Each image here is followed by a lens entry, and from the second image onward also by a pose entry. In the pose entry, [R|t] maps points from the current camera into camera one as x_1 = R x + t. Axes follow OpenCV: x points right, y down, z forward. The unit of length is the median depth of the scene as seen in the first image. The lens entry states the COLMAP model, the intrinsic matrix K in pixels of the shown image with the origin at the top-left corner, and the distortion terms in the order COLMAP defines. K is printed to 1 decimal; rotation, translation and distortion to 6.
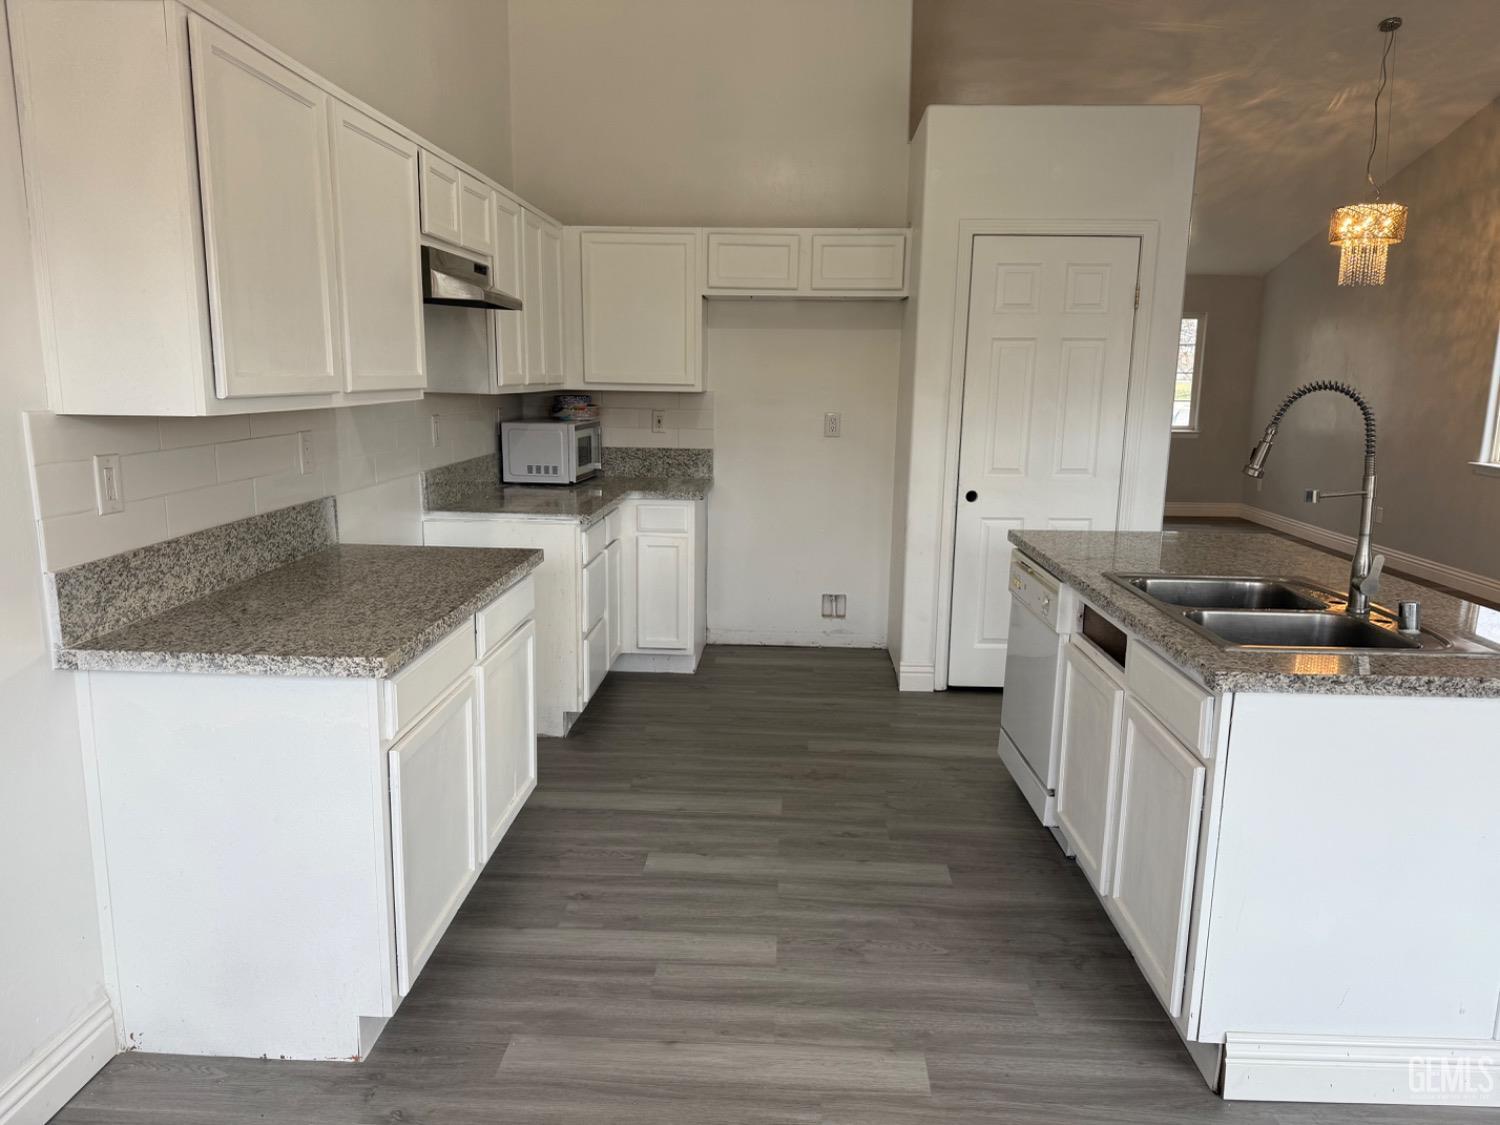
lens RADIAL K [[1055.9, 0, 775.6], [0, 1055.9, 567.0], [0, 0, 1]] dist [0.024589, -0.000698]
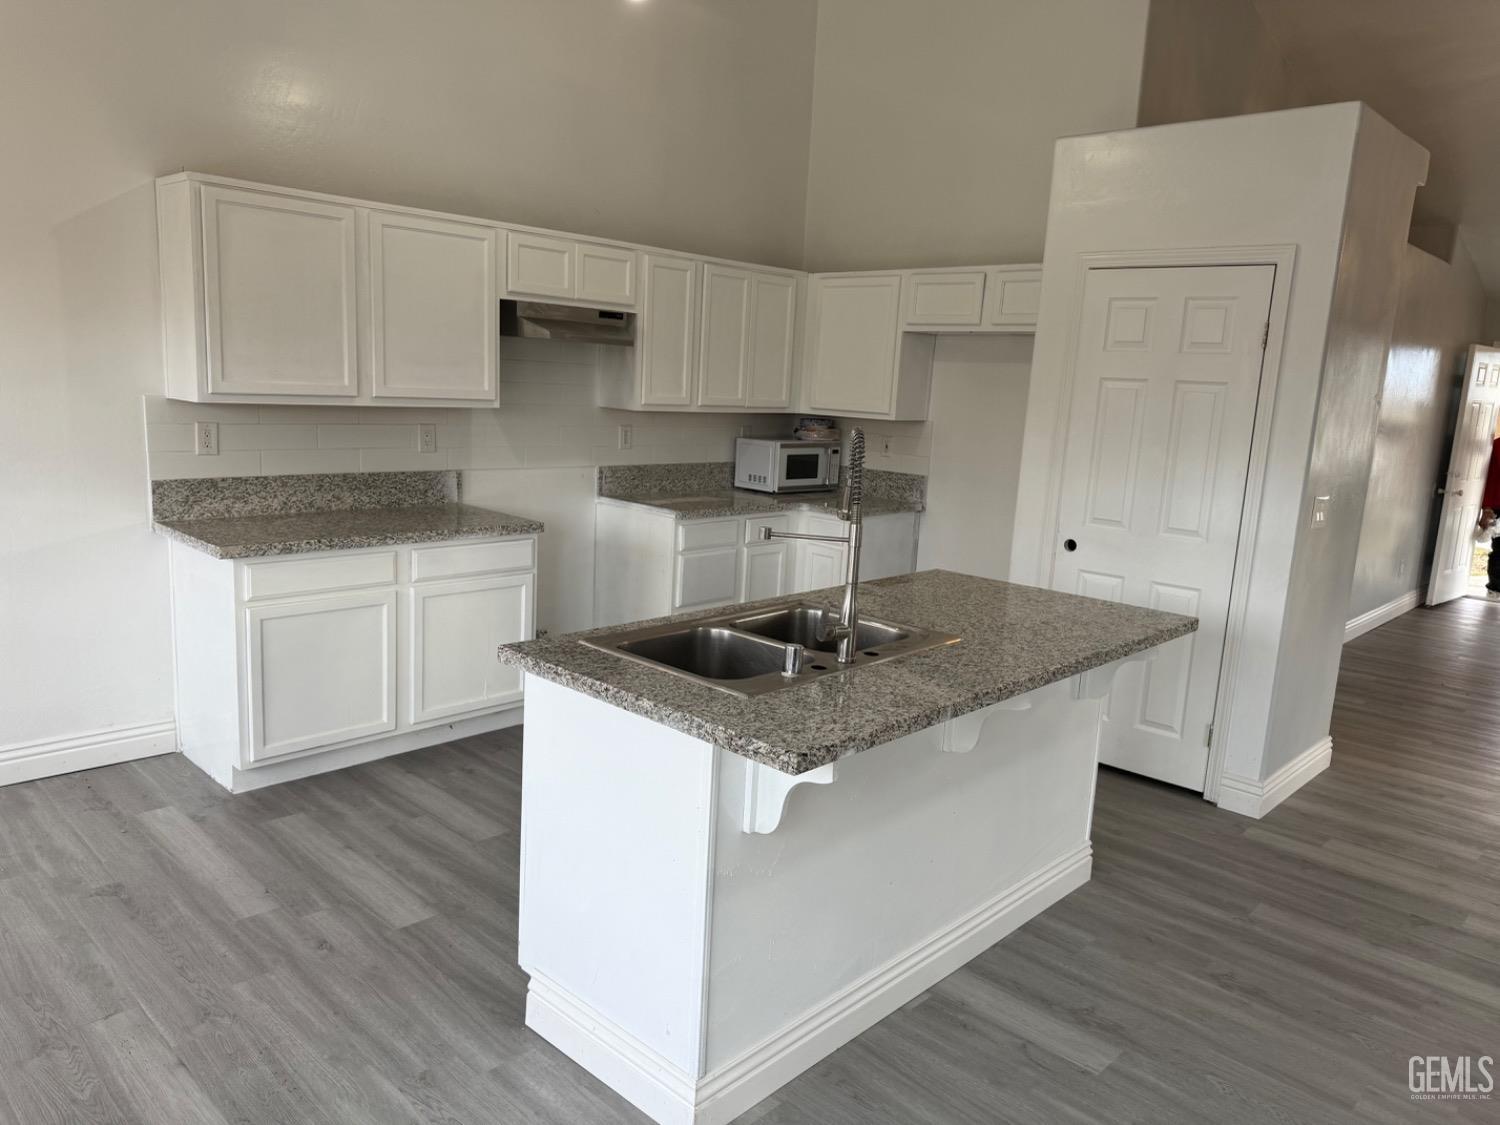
lens RADIAL K [[1062.7, 0, 750.0], [0, 1062.7, 562.5], [0, 0, 1]] dist [0.030975, -0.037067]
pose [[0.750232, 0.140089, -0.646163, 1.085841], [-0.161613, 0.986505, 0.026234, -0.057247], [0.641118, 0.084747, 0.762749, 0.185855]]
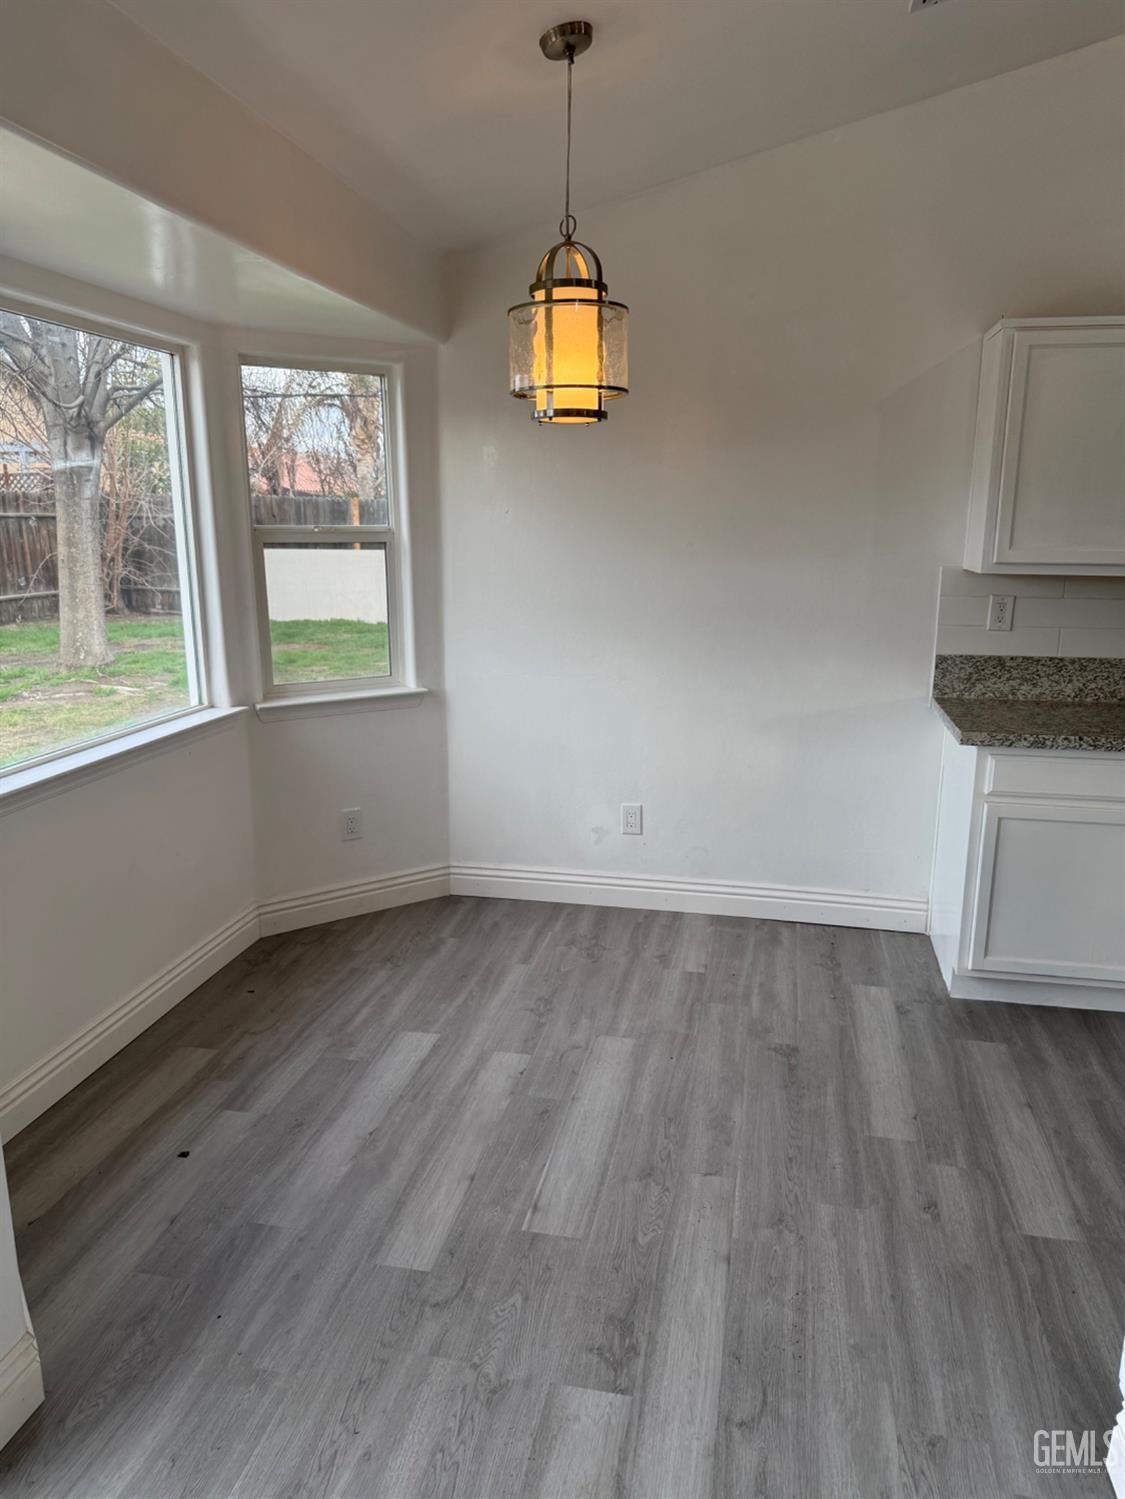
lens RADIAL K [[1062.0, 0, 562.5], [0, 1062.0, 749.5], [0, 0, 1]] dist [0.030975, -0.037067]
pose [[-0.158232, 0.201067, -0.966713, 0.979444], [-0.188826, 0.954817, 0.229499, -0.108946], [0.969179, 0.218855, -0.113116, 0.480683]]
